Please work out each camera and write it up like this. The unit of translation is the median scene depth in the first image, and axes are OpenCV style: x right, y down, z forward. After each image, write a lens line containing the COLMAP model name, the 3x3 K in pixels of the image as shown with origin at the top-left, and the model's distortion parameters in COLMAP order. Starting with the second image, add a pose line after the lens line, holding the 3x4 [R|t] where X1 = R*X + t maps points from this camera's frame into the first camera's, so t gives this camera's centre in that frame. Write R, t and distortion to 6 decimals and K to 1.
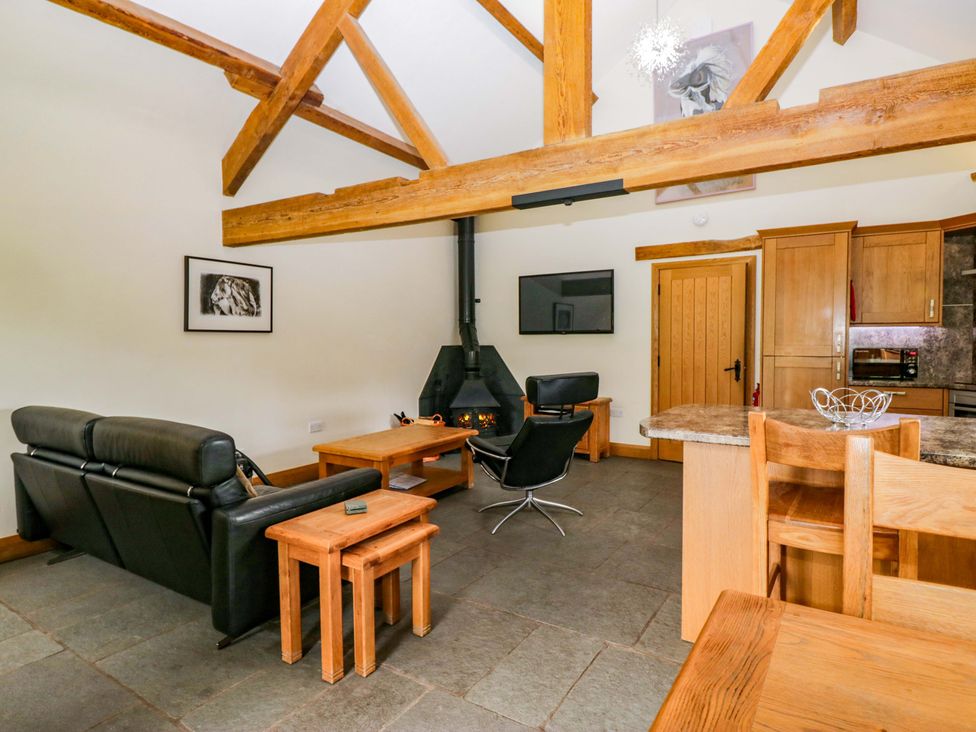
lens RADIAL K [[556.8, 0, 488.5], [0, 556.8, 362.0], [0, 0, 1]] dist [0.003384, -0.014525]
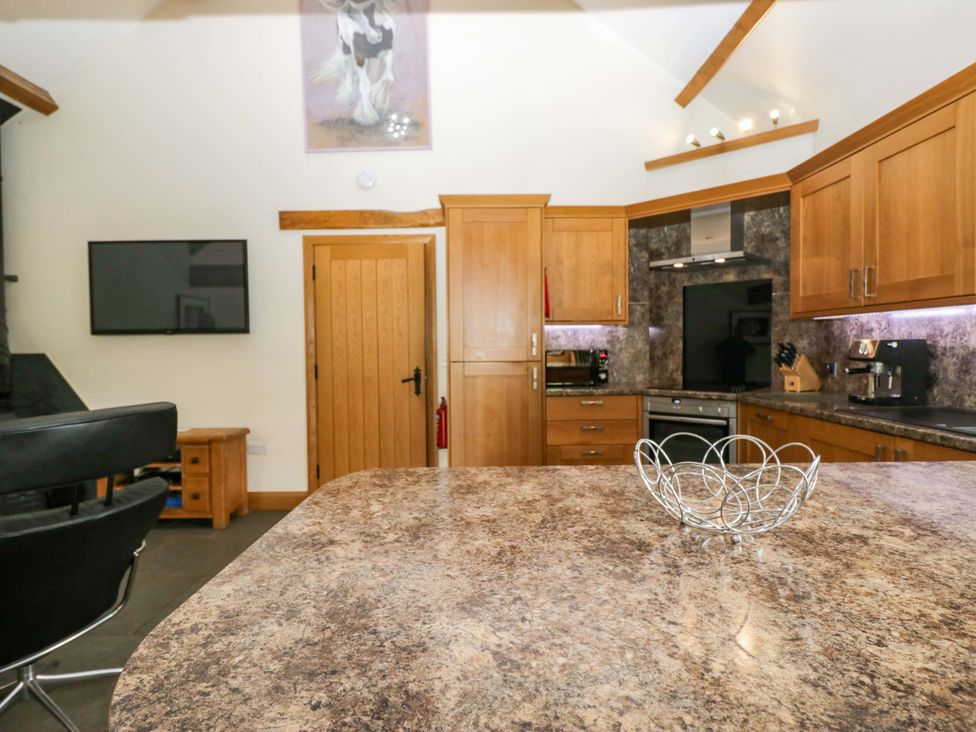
lens RADIAL K [[556.8, 0, 488.5], [0, 556.8, 362.0], [0, 0, 1]] dist [0.003384, -0.014525]
pose [[0.840435, -0.019805, 0.541550, 0.133840], [0.027544, 0.999601, -0.006189, -0.004990], [-0.541212, 0.020118, 0.840646, 0.354788]]
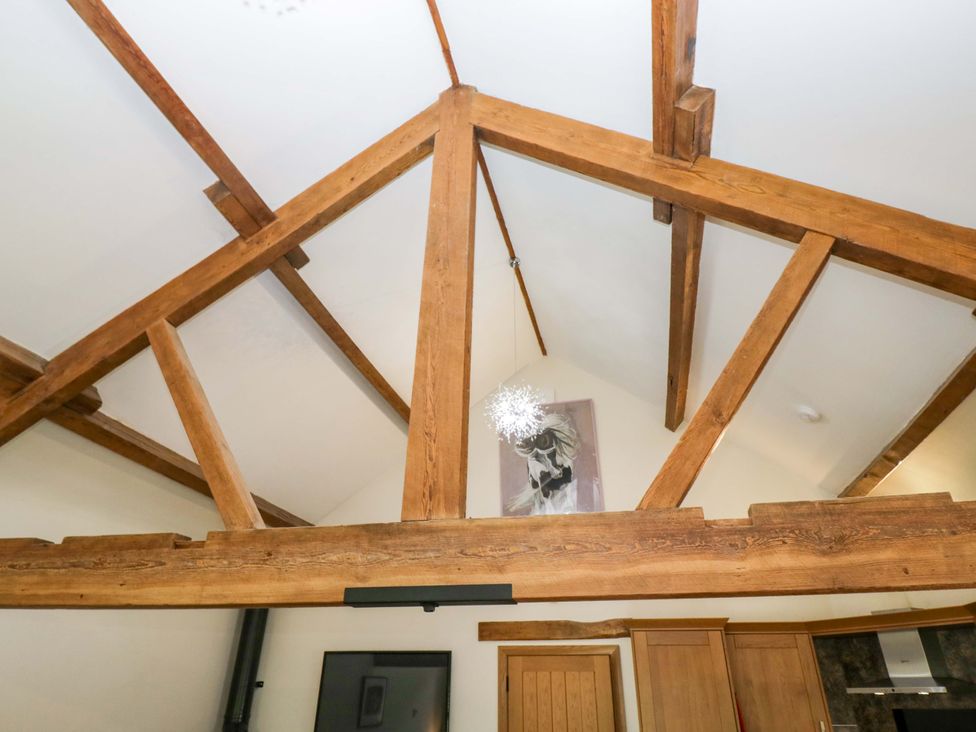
lens RADIAL K [[582.9, 0, 489.3], [0, 582.9, 357.5], [0, 0, 1]] dist [0.003864, -0.014054]
pose [[0.947719, 0.172605, 0.268394, -0.020249], [-0.003221, 0.846216, -0.532830, -0.105253], [-0.319089, 0.504109, 0.802531, 0.158895]]
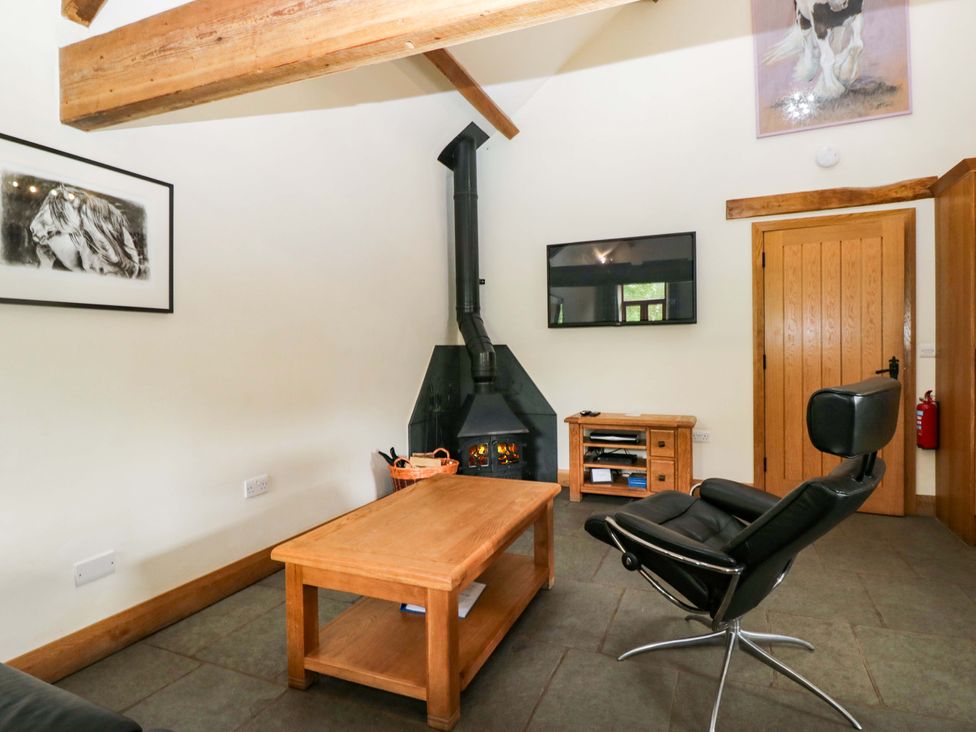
lens RADIAL K [[556.8, 0, 488.5], [0, 556.8, 362.0], [0, 0, 1]] dist [0.003384, -0.014525]
pose [[0.986660, -0.014032, 0.162190, -0.195059], [0.016977, 0.999715, -0.016784, 0.005711], [-0.161909, 0.019314, 0.986617, 0.472445]]
